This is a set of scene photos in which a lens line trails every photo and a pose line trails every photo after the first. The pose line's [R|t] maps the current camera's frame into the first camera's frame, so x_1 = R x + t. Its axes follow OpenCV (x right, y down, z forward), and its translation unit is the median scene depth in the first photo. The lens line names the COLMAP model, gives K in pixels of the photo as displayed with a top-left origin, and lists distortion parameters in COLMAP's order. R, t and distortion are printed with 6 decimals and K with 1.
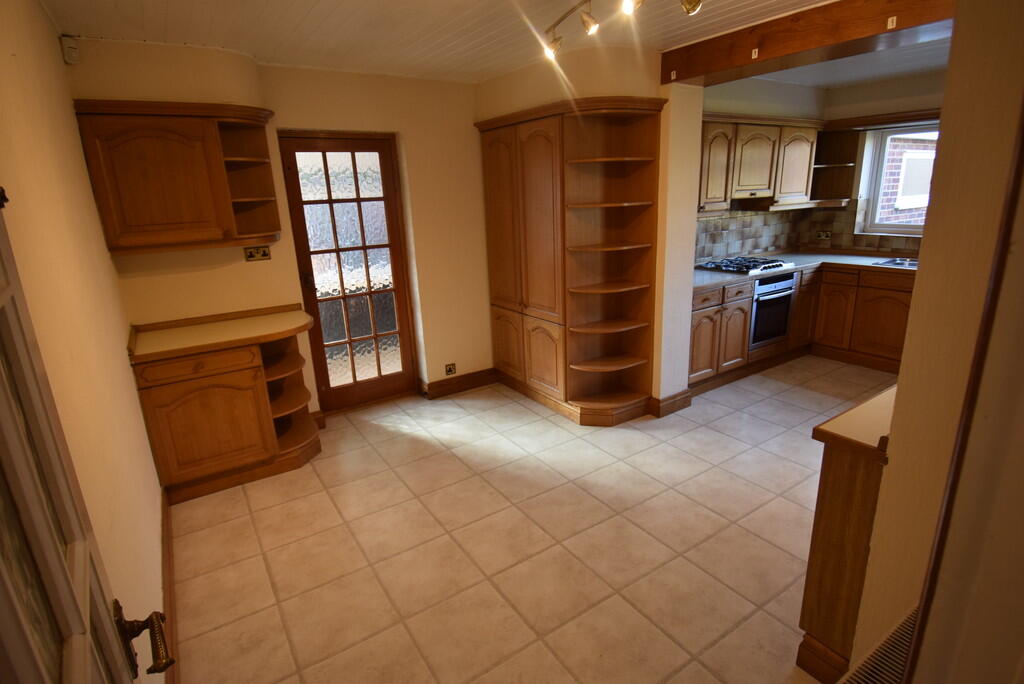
lens RADIAL K [[525.0, 0, 521.3], [0, 525.0, 341.1], [0, 0, 1]] dist [0.004847, -0.003949]
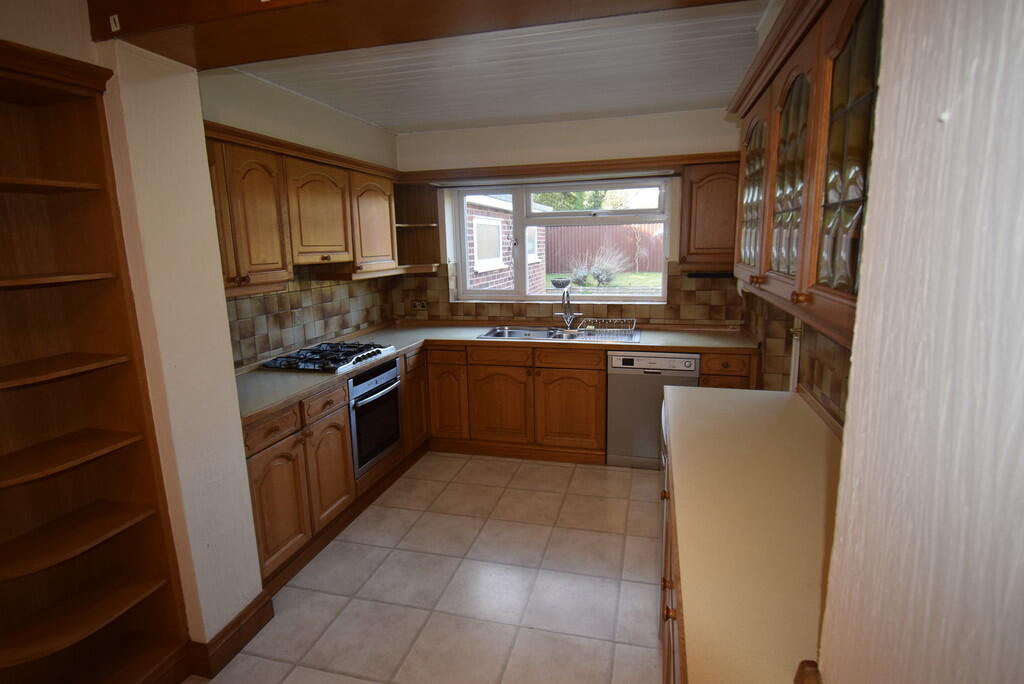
lens RADIAL K [[525.0, 0, 517.7], [0, 525.0, 340.8], [0, 0, 1]] dist [0.004847, -0.003949]
pose [[0.752245, -0.102236, 0.650904, 0.155743], [0.176568, 0.983035, -0.049655, -0.084991], [-0.634785, 0.152282, 0.757534, 0.301584]]
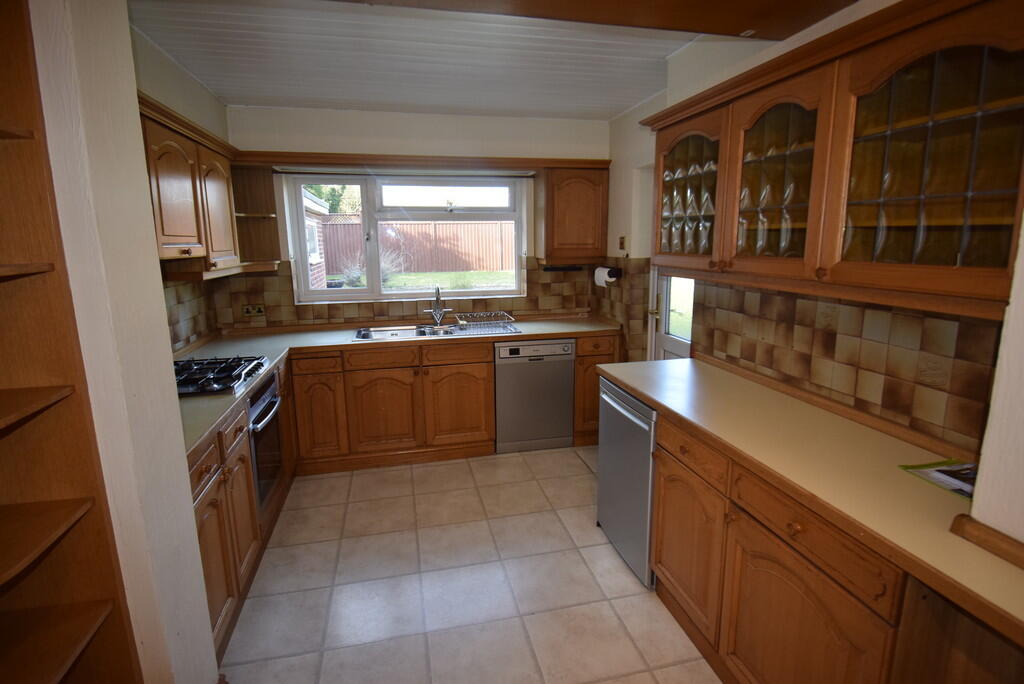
lens RADIAL K [[525.0, 0, 520.3], [0, 525.0, 342.5], [0, 0, 1]] dist [0.004847, -0.003949]
pose [[0.350880, -0.149263, 0.924448, 0.034810], [0.257310, 0.964582, 0.058079, -0.121969], [-0.900375, 0.217491, 0.376859, 0.469210]]
